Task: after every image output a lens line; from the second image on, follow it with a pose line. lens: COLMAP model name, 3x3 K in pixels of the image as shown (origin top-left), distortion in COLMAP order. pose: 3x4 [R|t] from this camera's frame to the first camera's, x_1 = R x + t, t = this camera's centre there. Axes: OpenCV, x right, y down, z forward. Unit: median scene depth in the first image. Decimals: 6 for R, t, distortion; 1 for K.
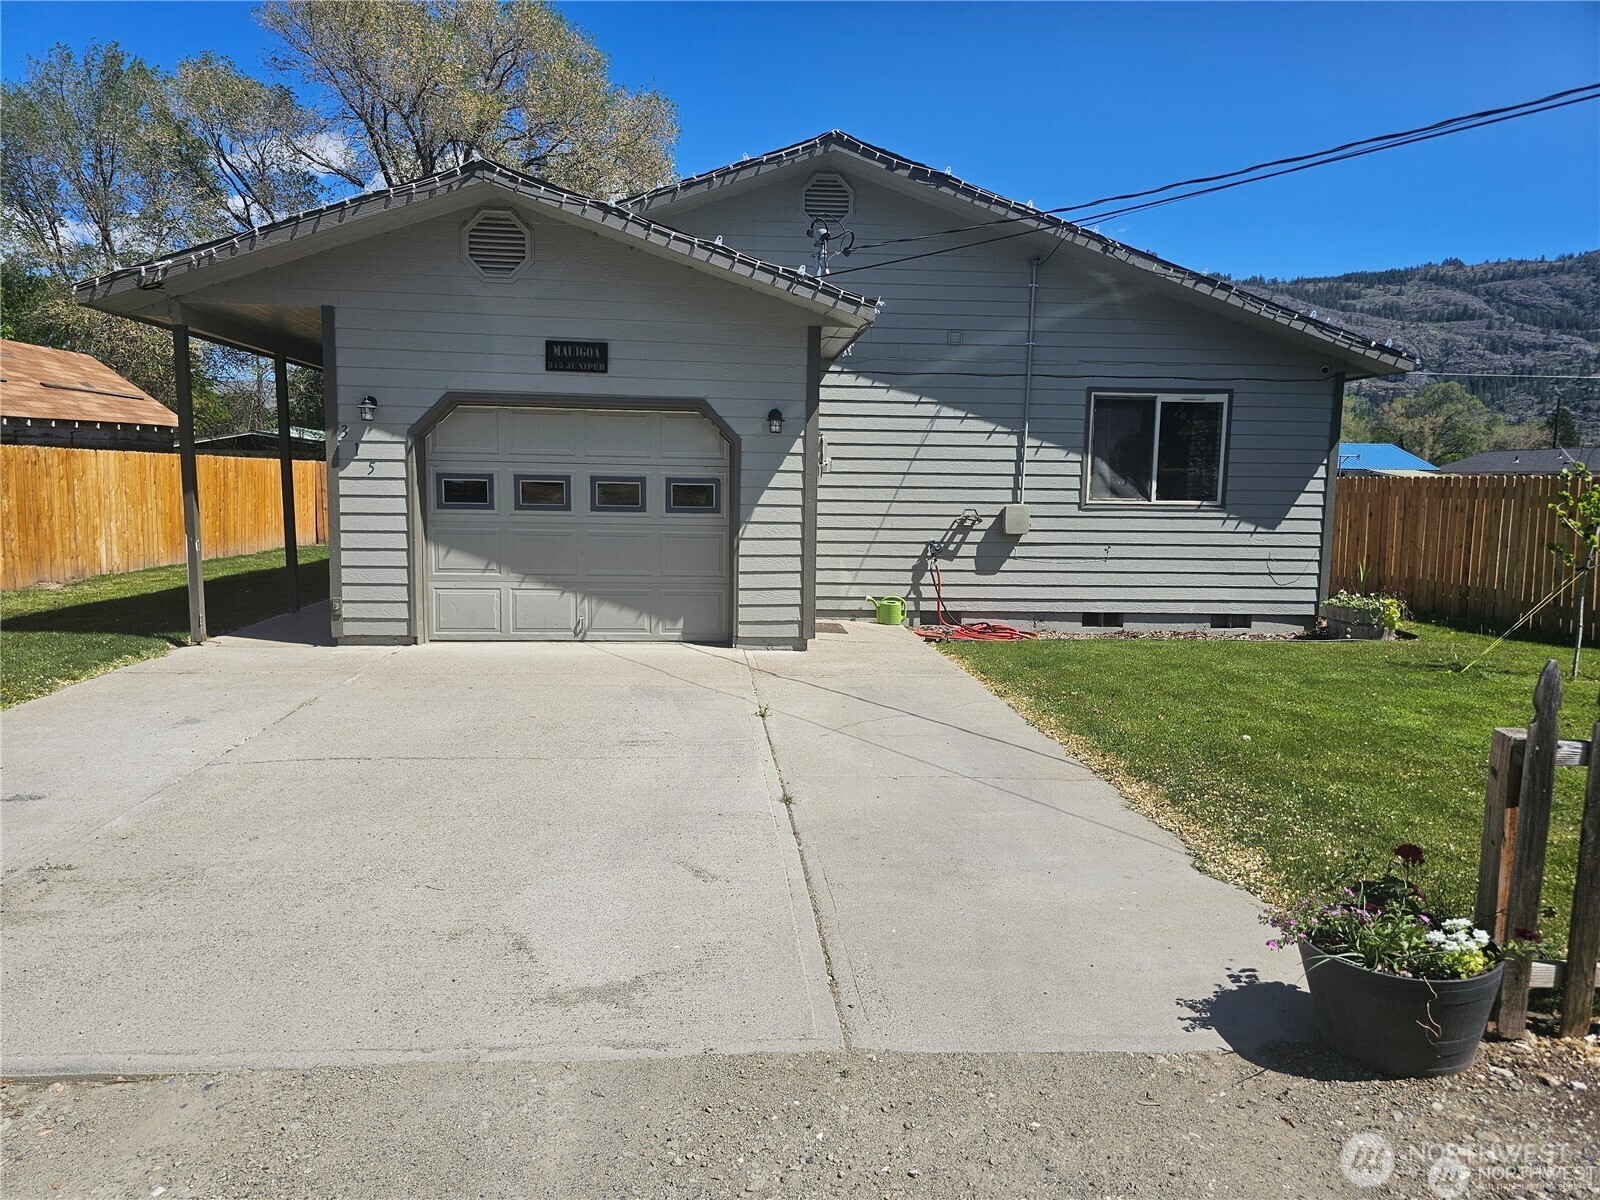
lens RADIAL K [[1083.0, 0, 801.1], [0, 1083.0, 601.1], [0, 0, 1]] dist [0.041724, -0.010917]
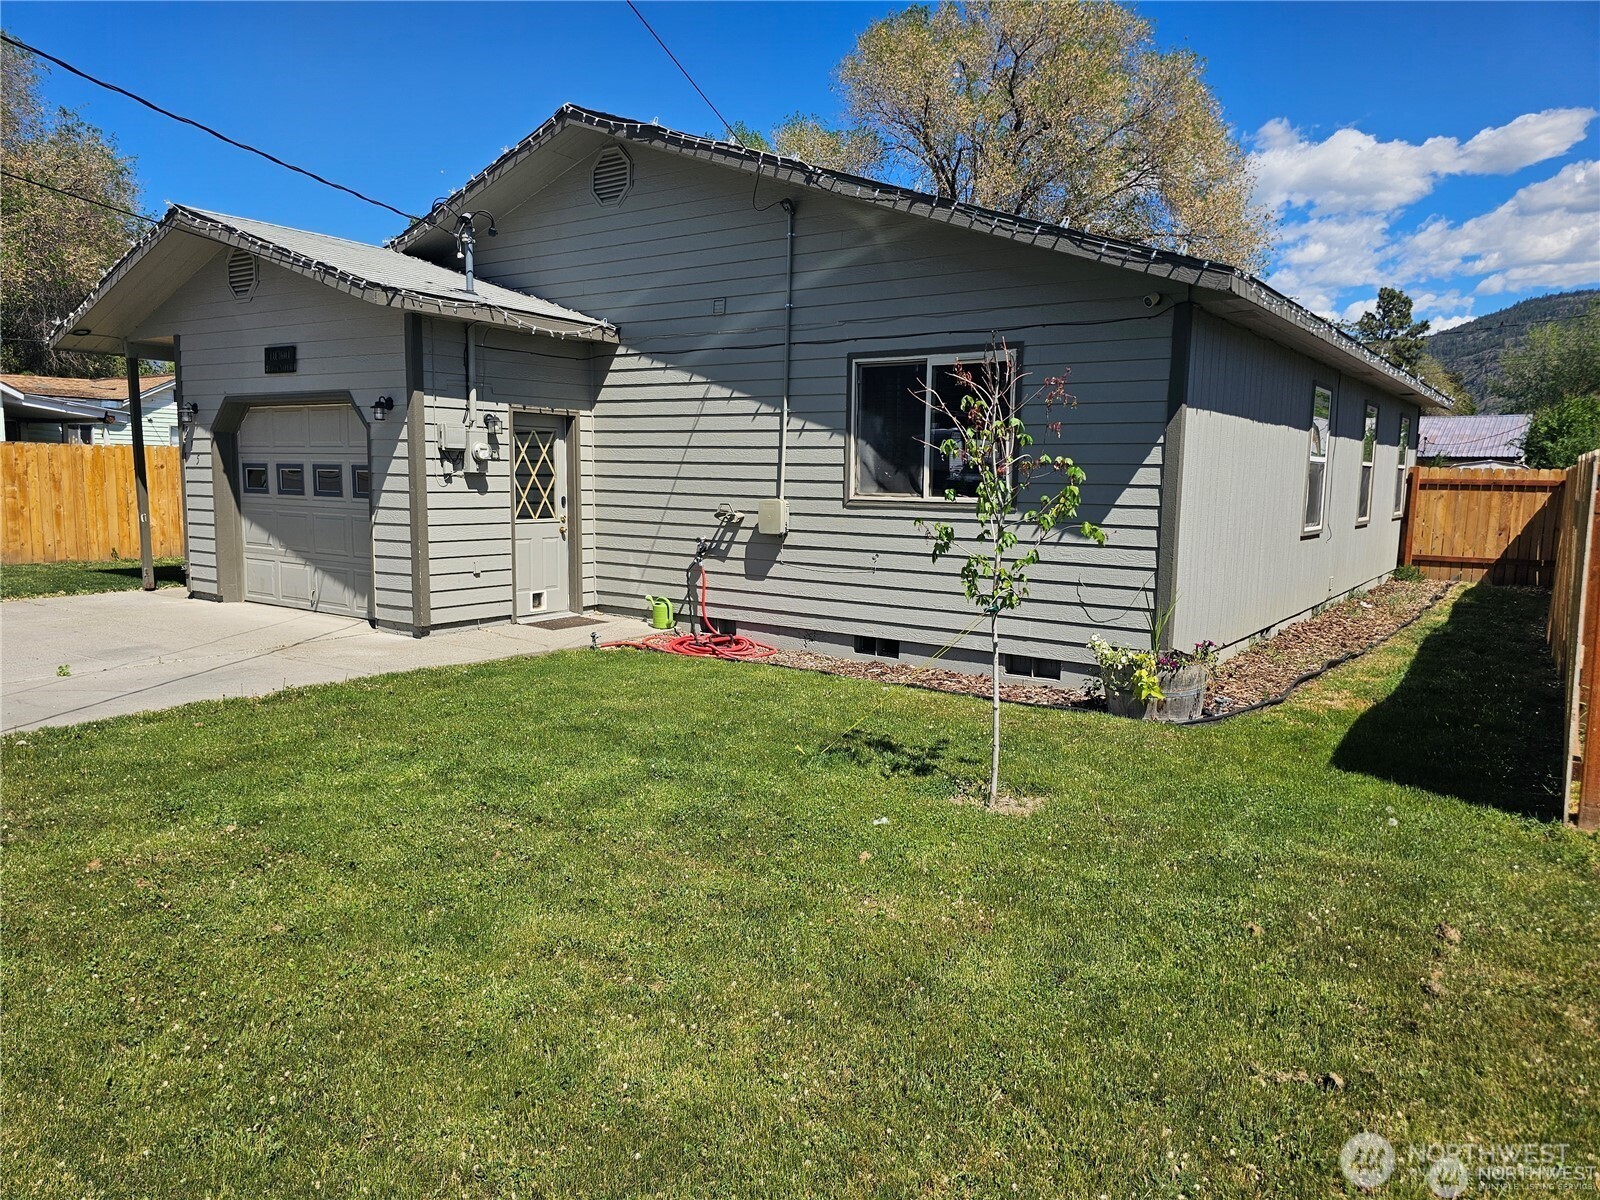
lens RADIAL K [[1083.0, 0, 802.7], [0, 1083.0, 600.8], [0, 0, 1]] dist [0.041724, -0.010917]
pose [[0.769427, 0.070600, -0.634821, 0.754965], [-0.075113, 0.996978, 0.019837, -0.028515], [0.634303, 0.032420, 0.772405, 0.367668]]
